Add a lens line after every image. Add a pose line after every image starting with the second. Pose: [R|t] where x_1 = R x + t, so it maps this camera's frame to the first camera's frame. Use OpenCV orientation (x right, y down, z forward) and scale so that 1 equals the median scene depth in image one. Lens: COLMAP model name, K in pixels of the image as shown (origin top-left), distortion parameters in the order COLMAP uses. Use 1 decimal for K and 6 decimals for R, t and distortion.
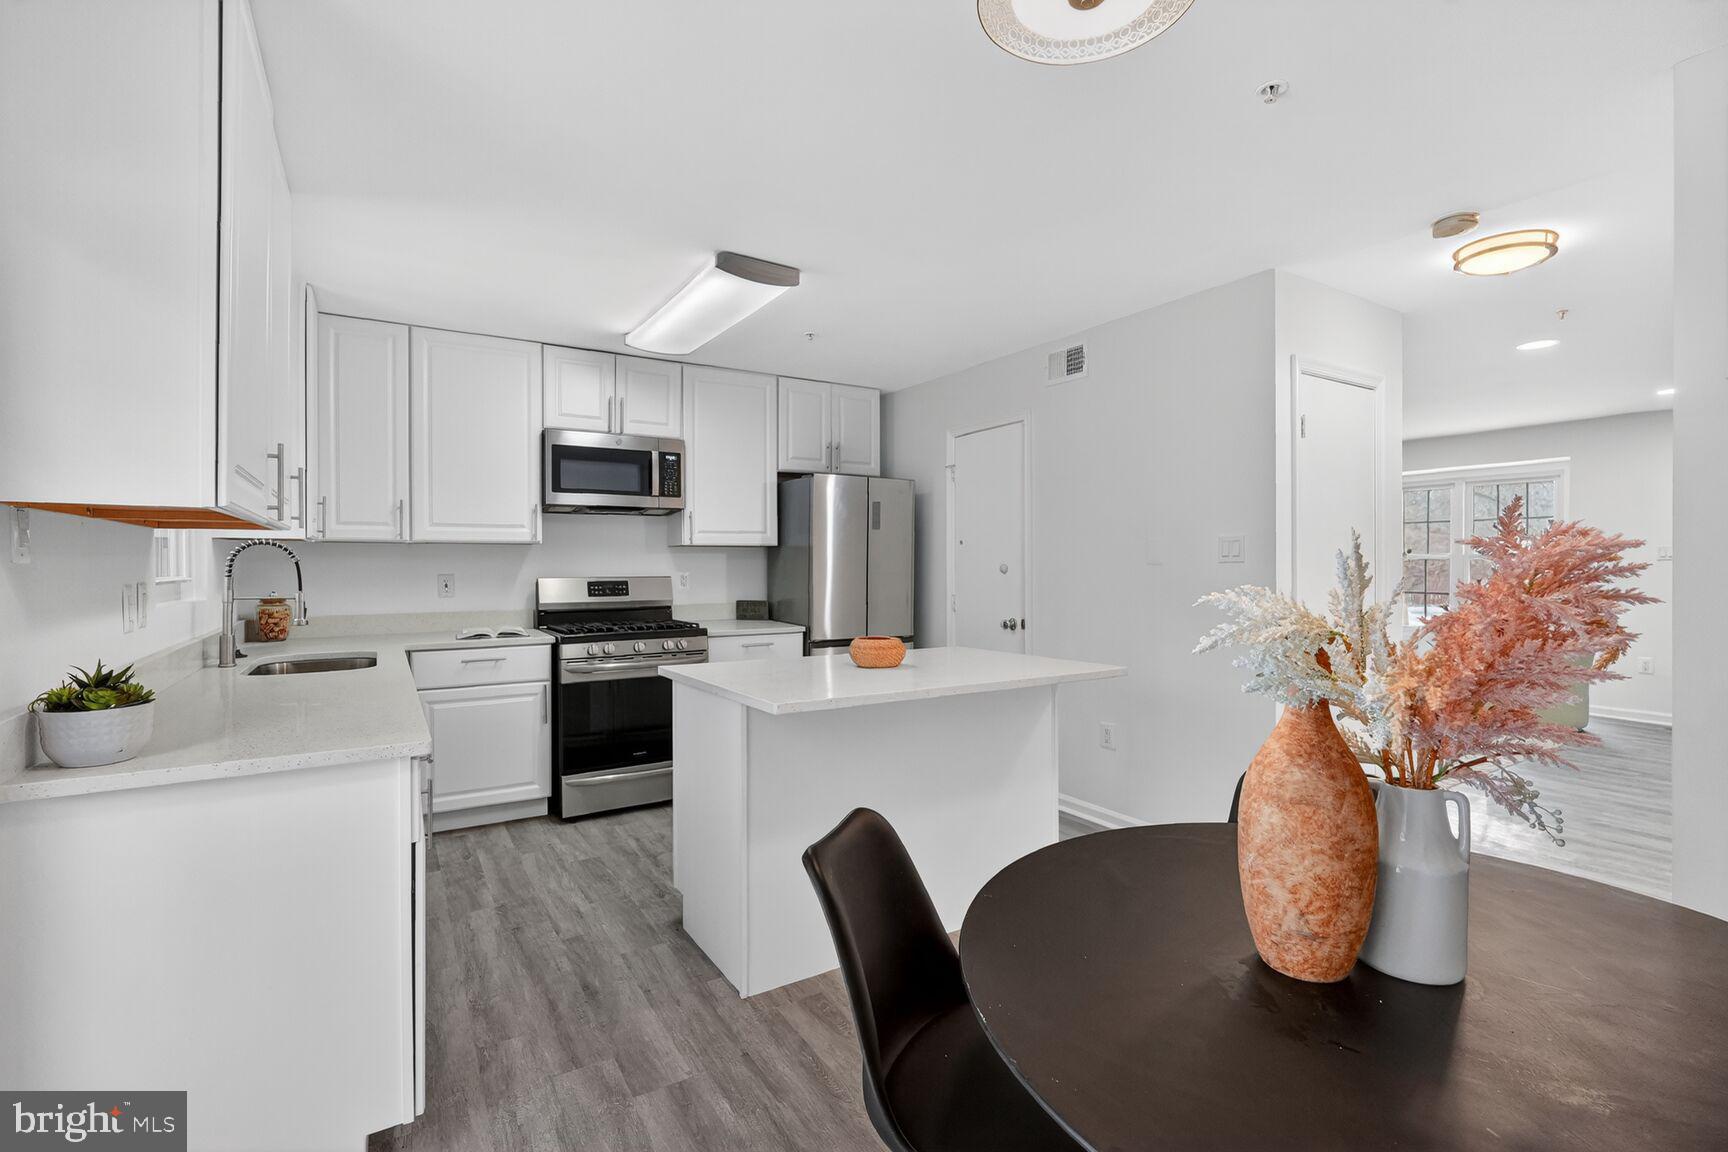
lens RADIAL K [[790.2, 0, 895.5], [0, 790.2, 548.2], [0, 0, 1]] dist [0.029188, 0.000129]
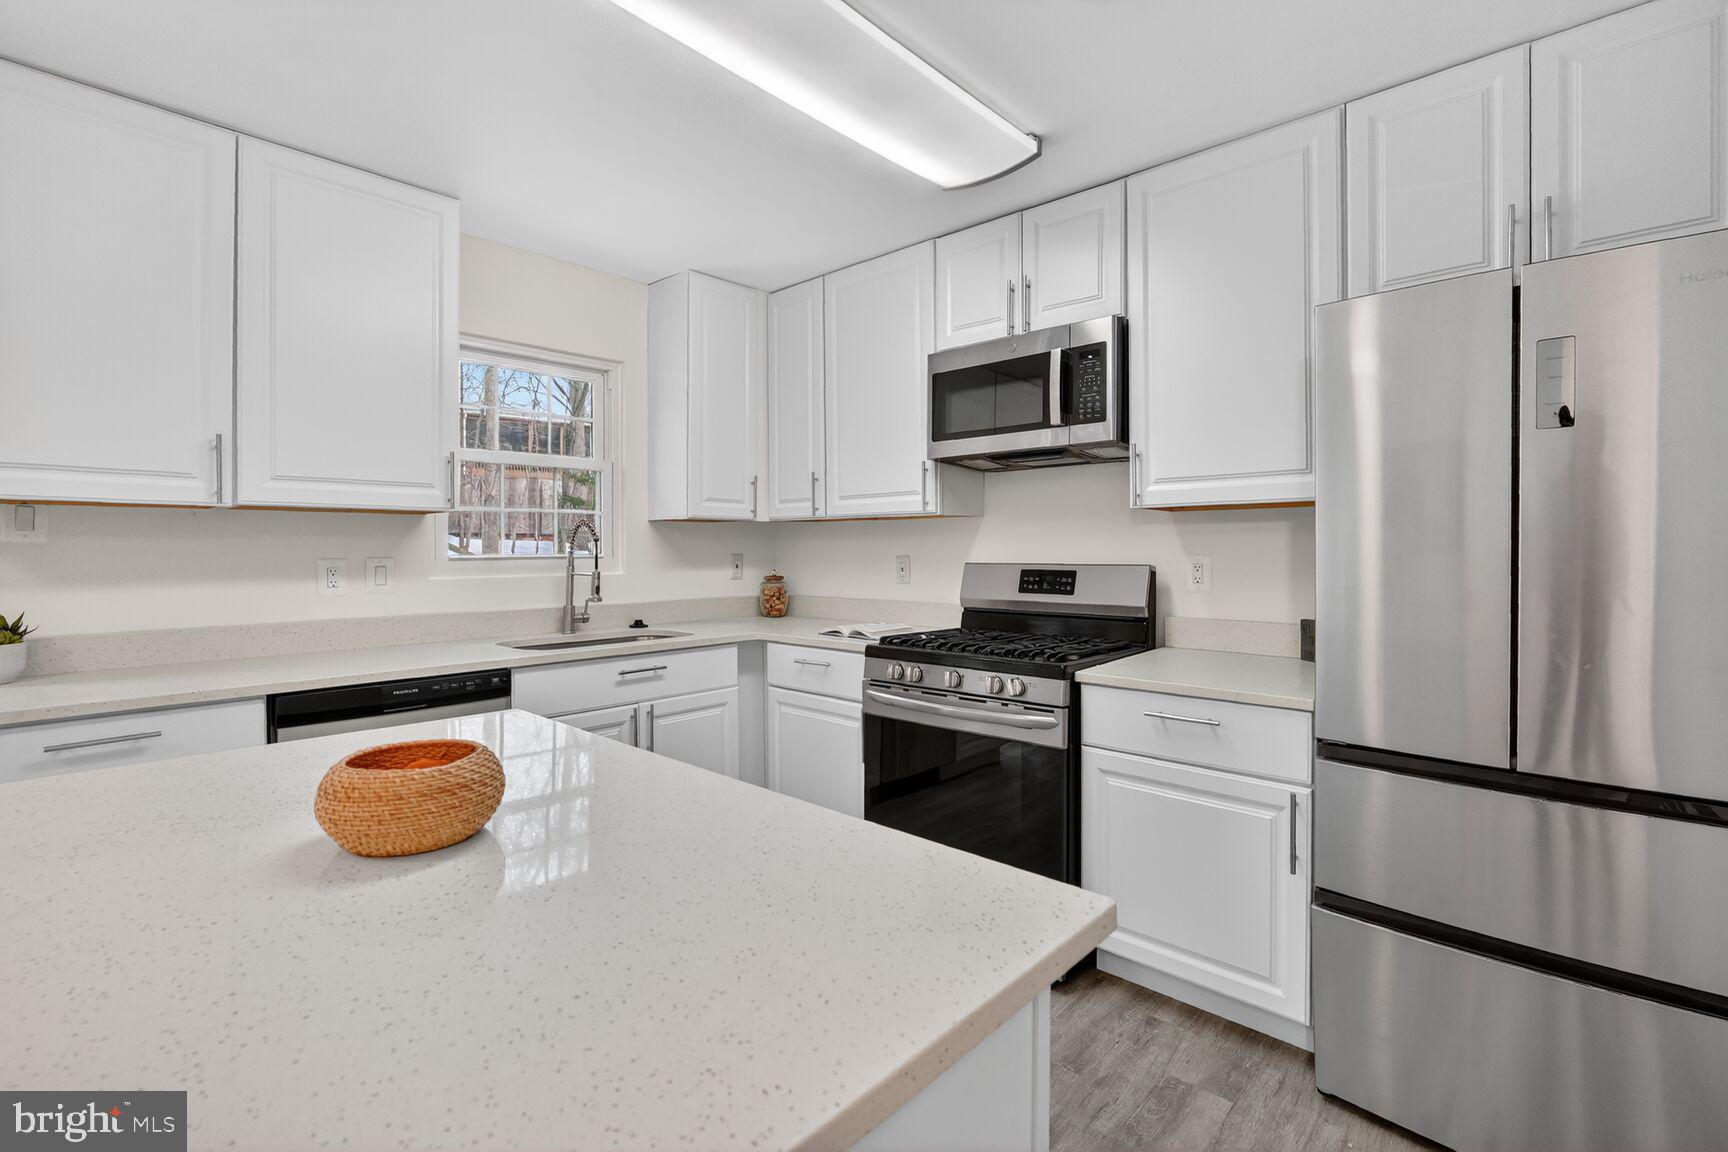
lens RADIAL K [[790.2, 0, 895.5], [0, 790.2, 548.2], [0, 0, 1]] dist [0.029188, 0.000129]
pose [[0.270627, -0.004023, -0.962676, 0.229854], [0.009858, 0.999950, -0.001407, 0.024211], [0.962634, -0.009109, 0.270654, 0.729297]]
